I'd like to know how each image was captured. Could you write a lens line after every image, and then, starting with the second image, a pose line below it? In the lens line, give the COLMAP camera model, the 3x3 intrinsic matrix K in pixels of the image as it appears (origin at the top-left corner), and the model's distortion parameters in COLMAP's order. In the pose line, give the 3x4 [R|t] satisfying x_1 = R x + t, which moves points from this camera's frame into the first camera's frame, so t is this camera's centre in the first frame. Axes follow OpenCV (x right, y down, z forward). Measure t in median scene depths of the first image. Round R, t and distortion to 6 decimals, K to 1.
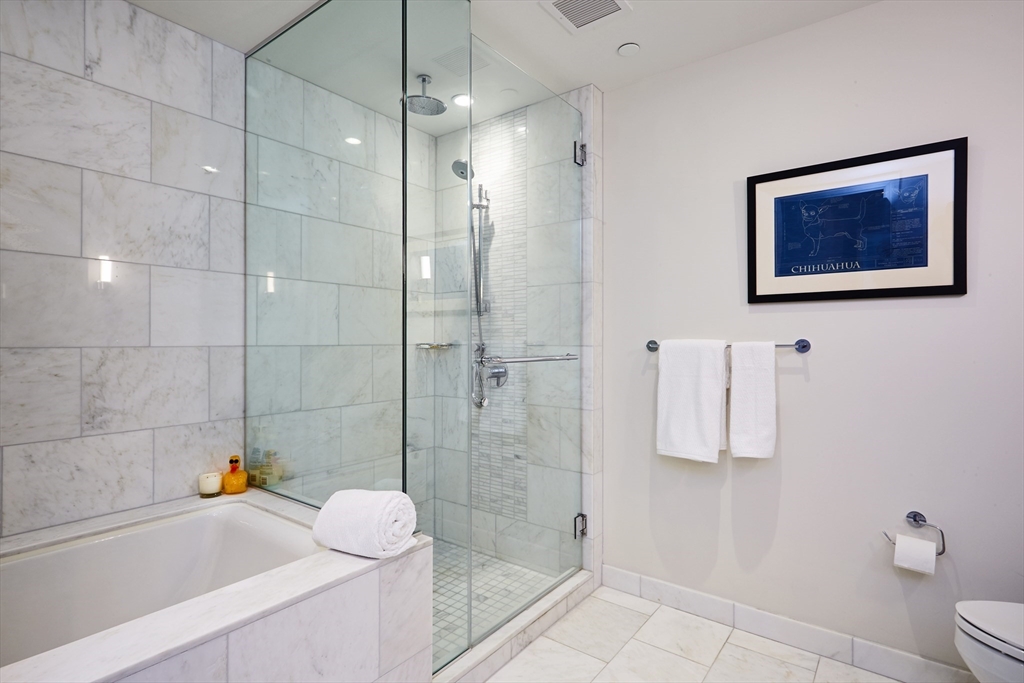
lens RADIAL K [[511.8, 0, 509.7], [0, 511.8, 340.8], [0, 0, 1]] dist [0.004041, 0.000647]
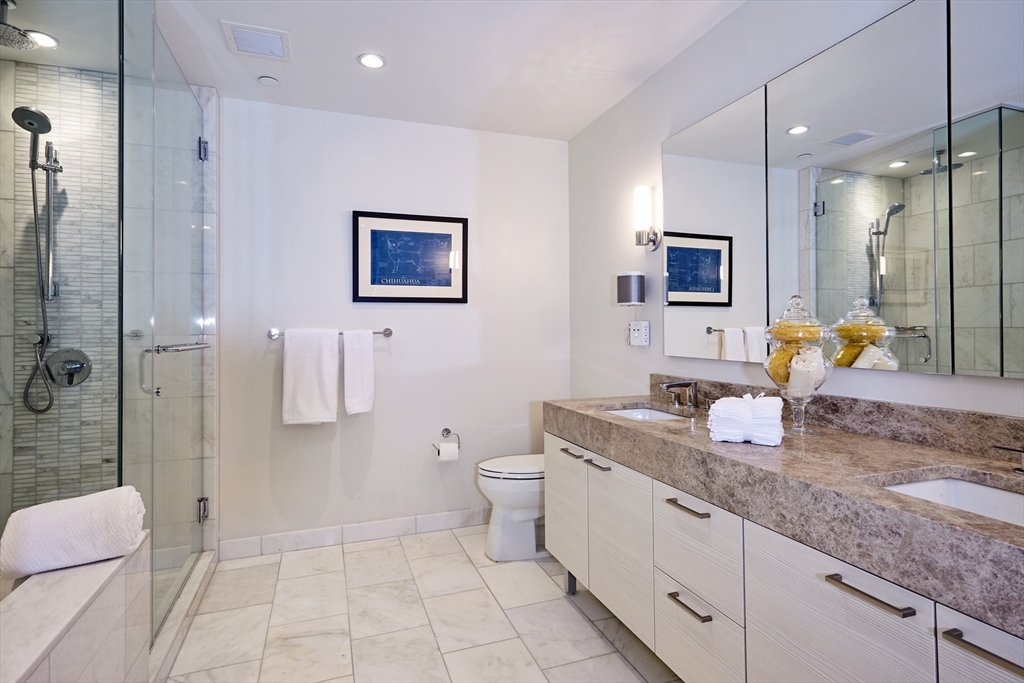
lens RADIAL K [[526.5, 0, 511.7], [0, 526.5, 325.1], [0, 0, 1]] dist [-0.000189, -0.000491]
pose [[0.535053, 0.005109, 0.844803, -0.424623], [0.005531, 0.999939, -0.009550, 0.003699], [-0.844801, 0.009782, 0.534992, -0.095827]]
